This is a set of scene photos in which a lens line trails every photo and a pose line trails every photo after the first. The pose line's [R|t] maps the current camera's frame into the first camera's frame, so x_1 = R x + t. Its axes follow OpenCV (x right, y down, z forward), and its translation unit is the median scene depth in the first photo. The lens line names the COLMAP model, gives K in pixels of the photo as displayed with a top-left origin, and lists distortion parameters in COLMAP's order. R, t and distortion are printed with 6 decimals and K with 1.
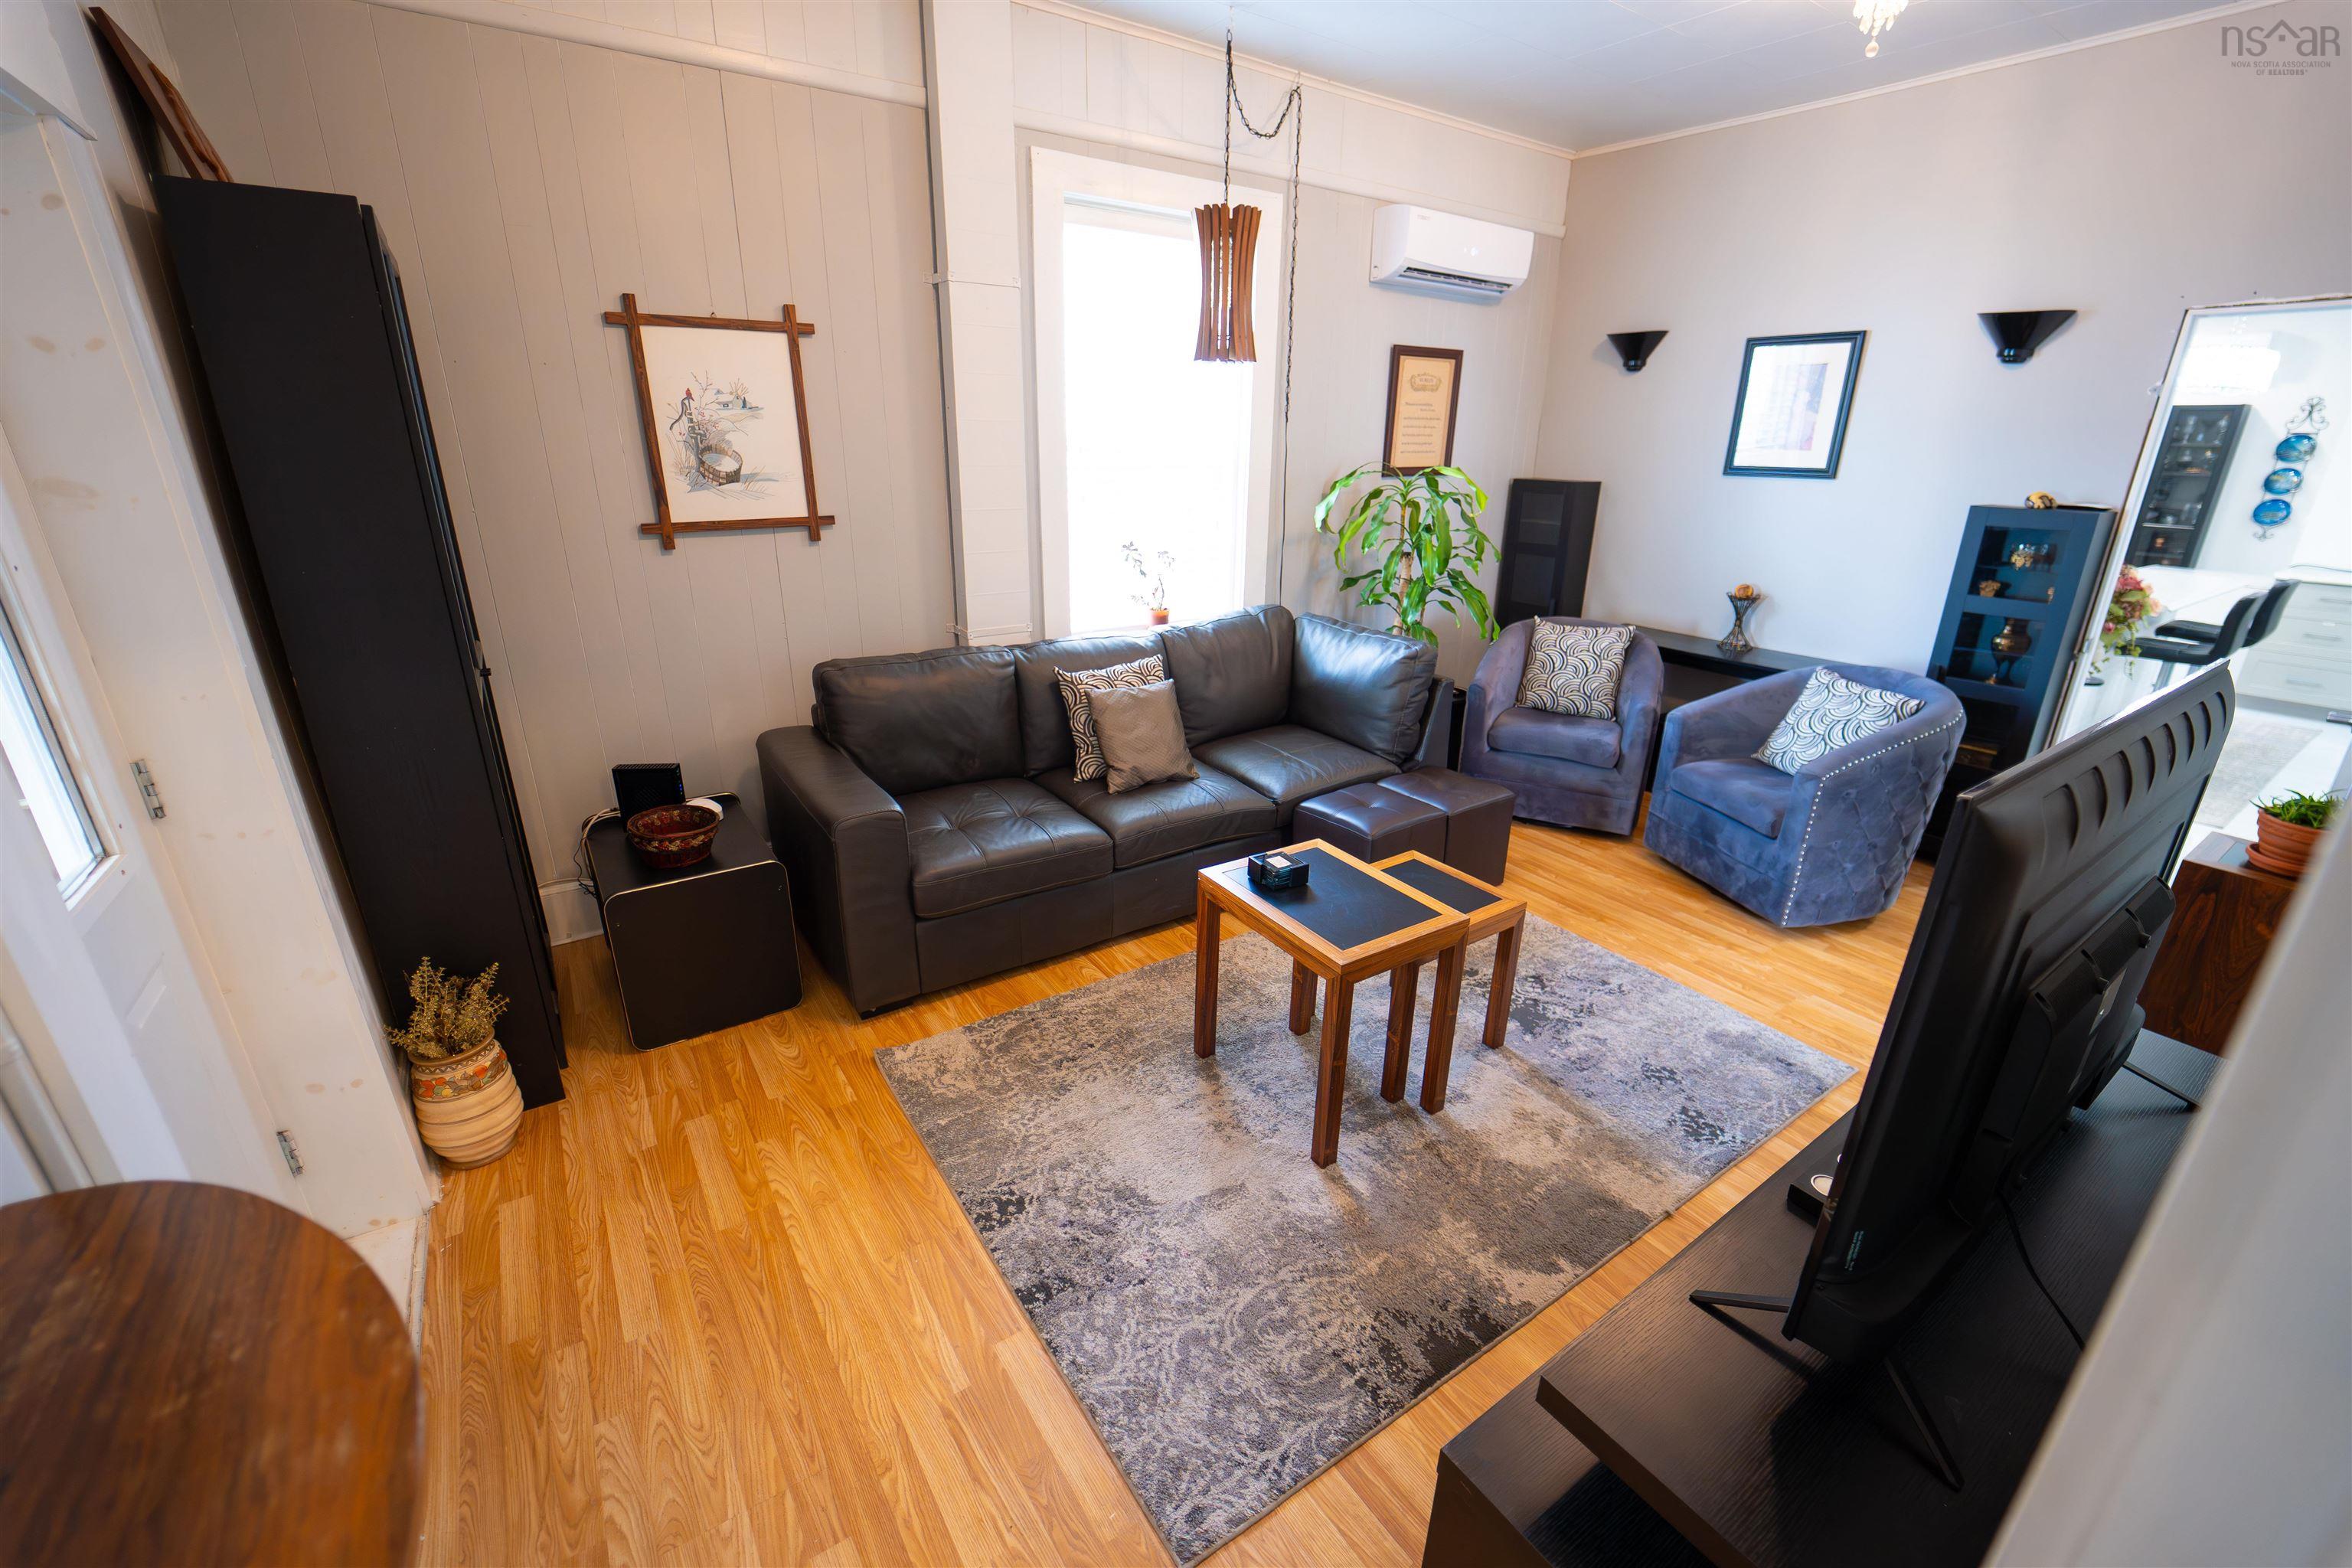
lens RADIAL K [[969.3, 0, 1183.3], [0, 969.3, 791.8], [0, 0, 1]] dist [-0.025030, -0.000241]
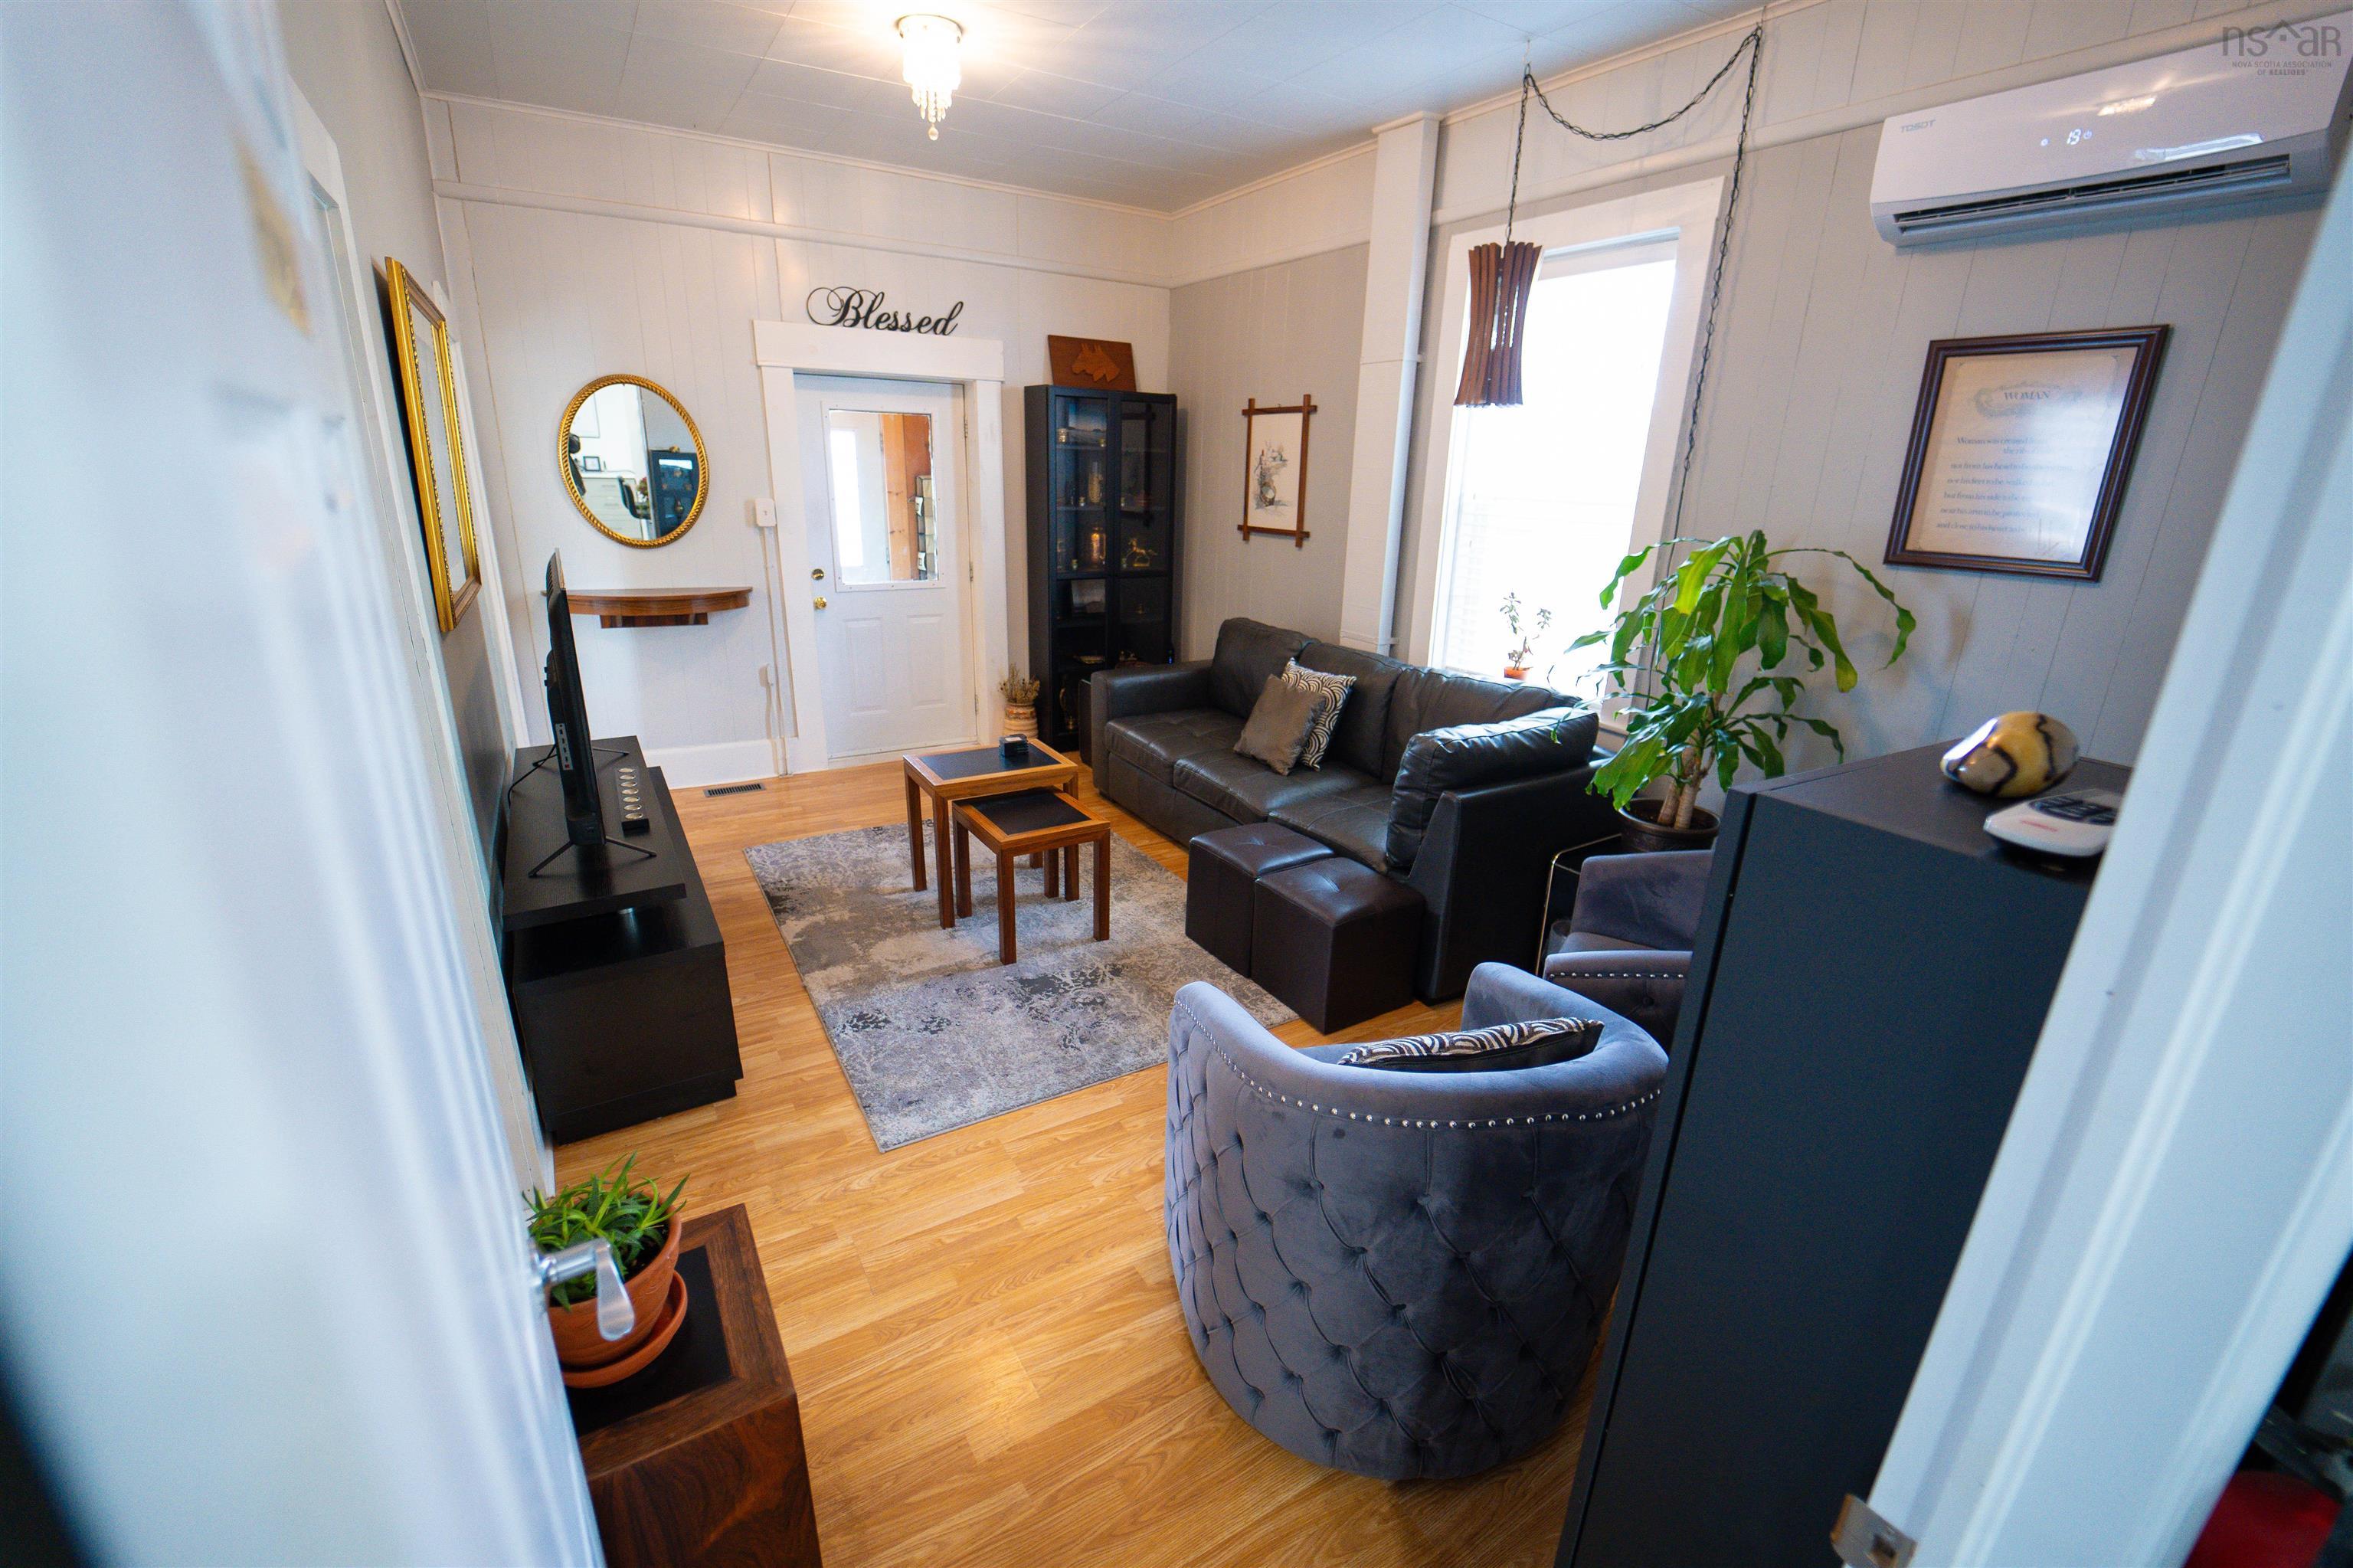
lens RADIAL K [[969.7, 0, 1180.0], [0, 969.7, 782.9], [0, 0, 1]] dist [-0.025030, -0.000241]
pose [[-0.049342, 0.291135, -0.955409, 1.389903], [-0.376900, 0.880424, 0.287751, -0.357535], [0.924939, 0.374292, 0.066287, 1.029863]]
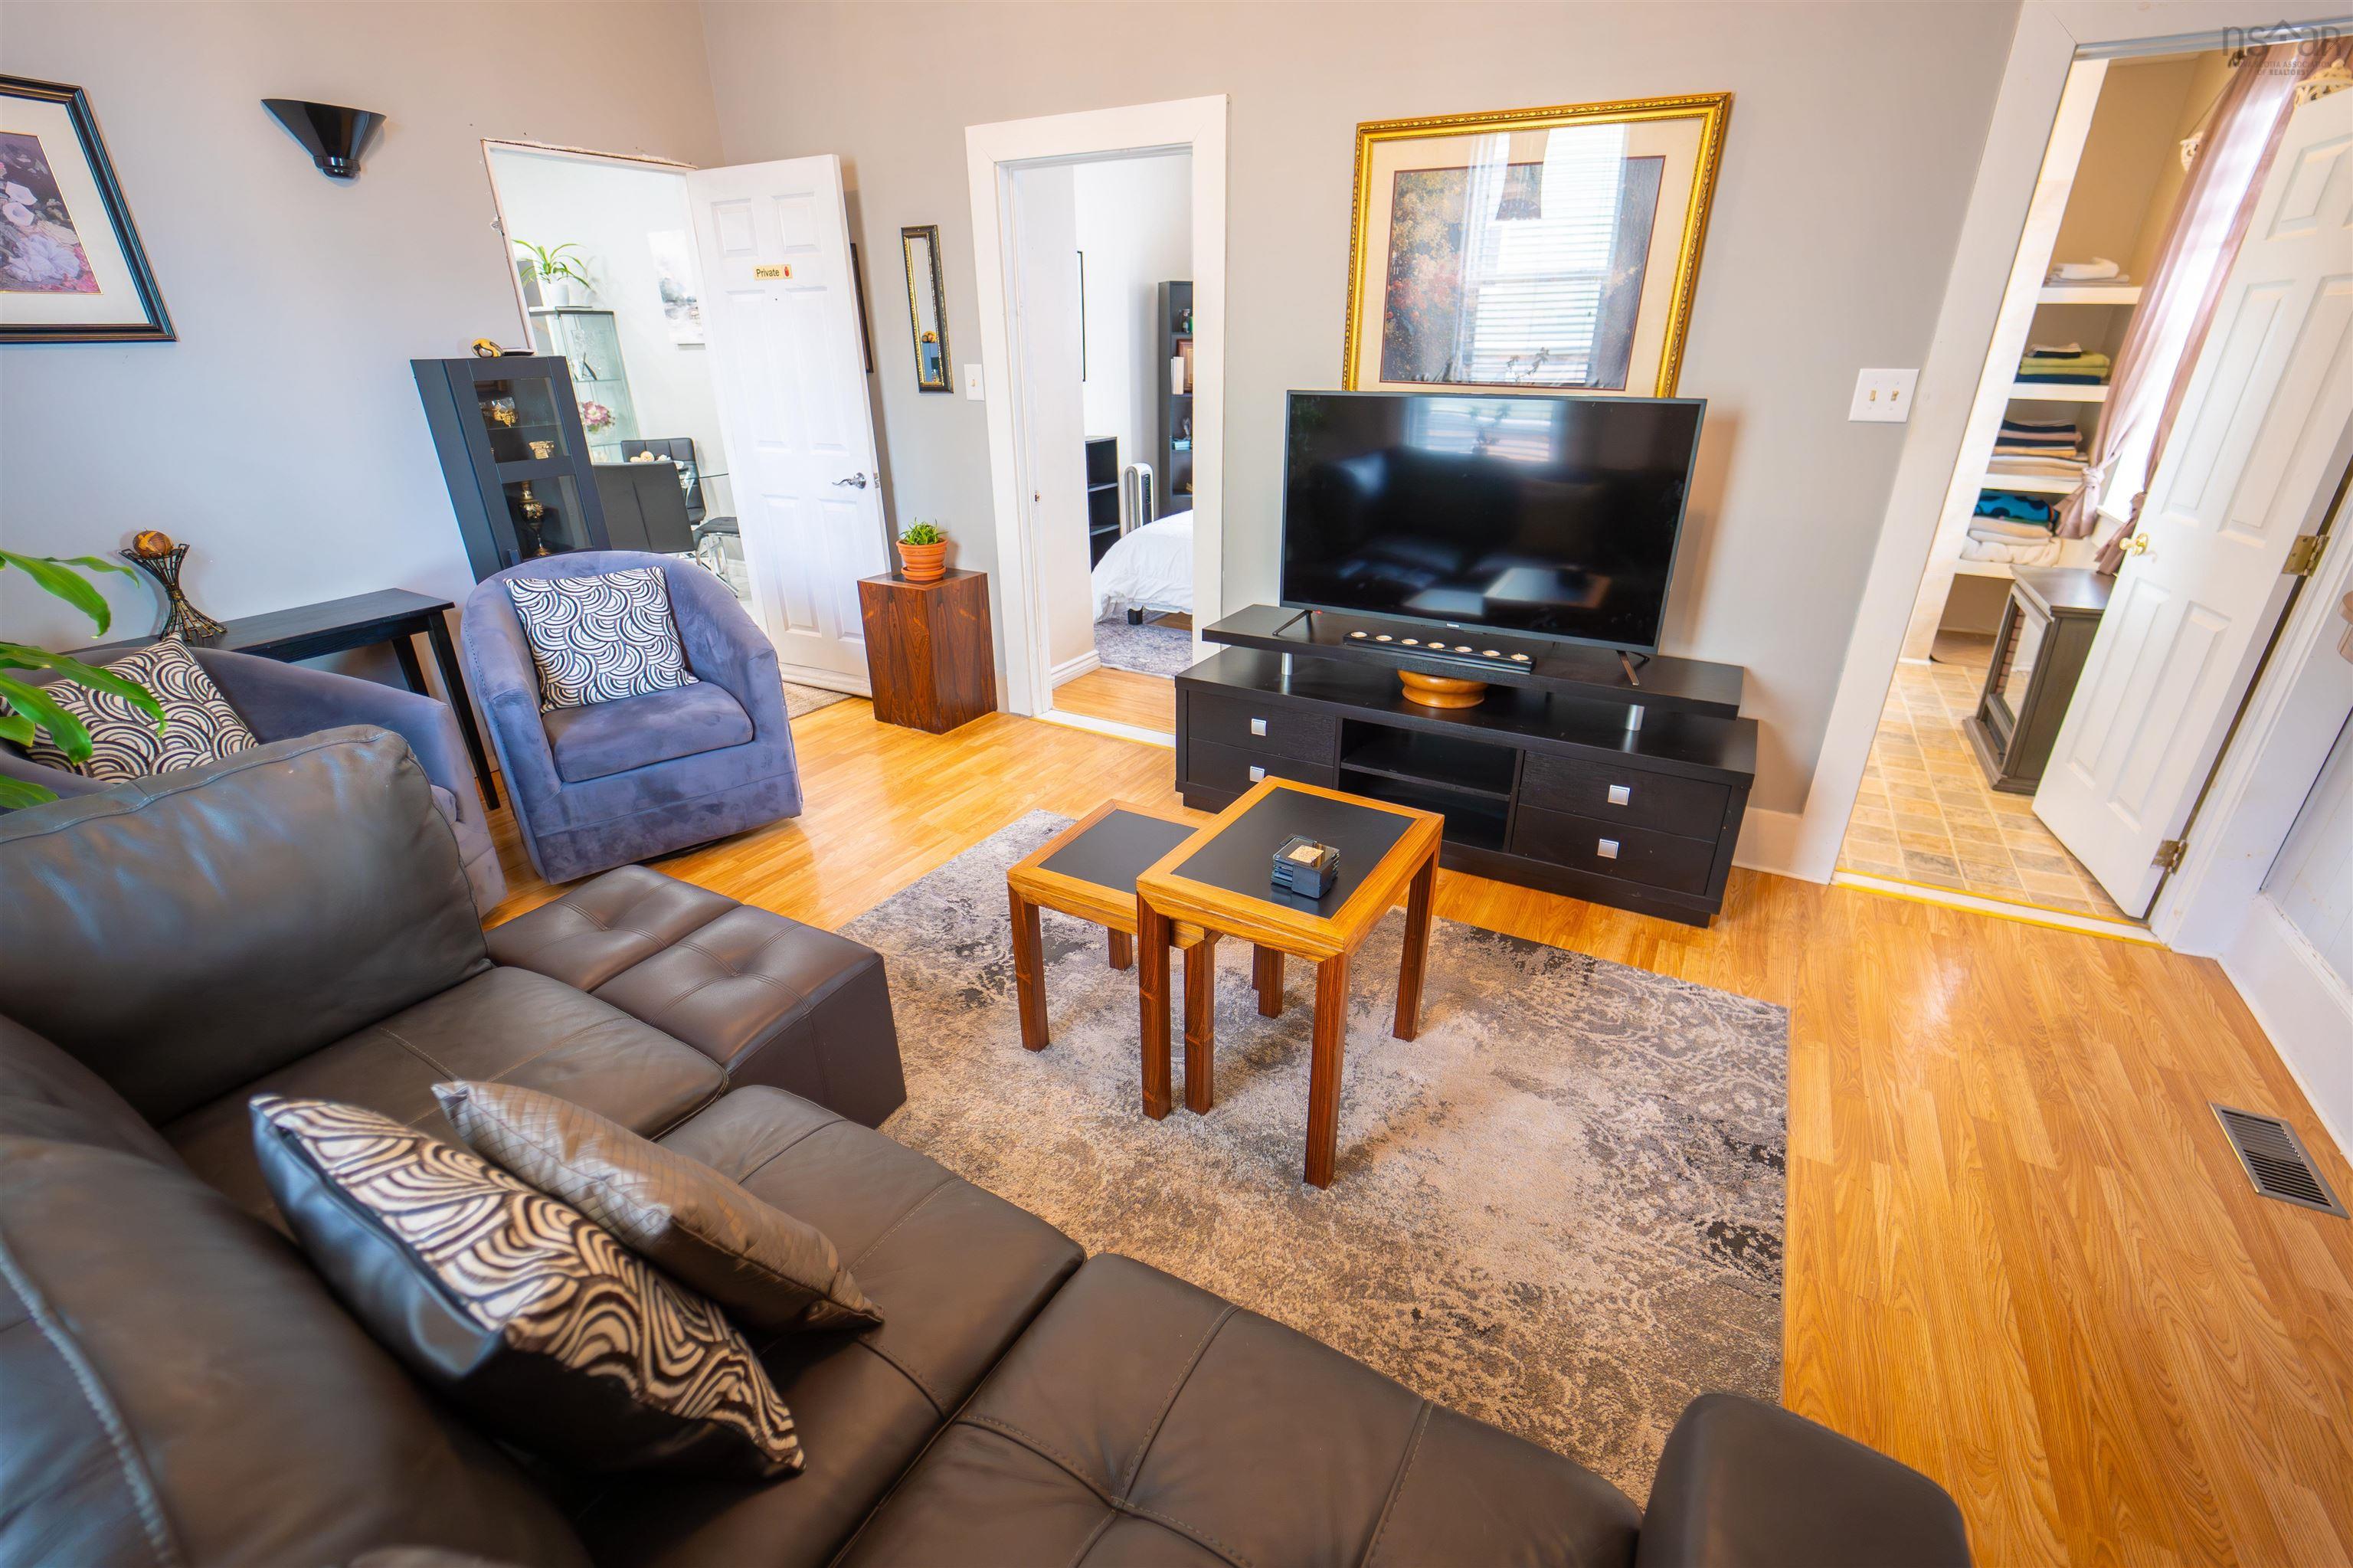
lens RADIAL K [[969.7, 0, 1188.2], [0, 969.7, 799.8], [0, 0, 1]] dist [-0.025030, -0.000241]
pose [[-0.445089, -0.392784, 0.804747, -0.369979], [0.309016, 0.776097, 0.549711, -0.331741], [-0.840479, 0.493350, -0.224056, 1.067889]]
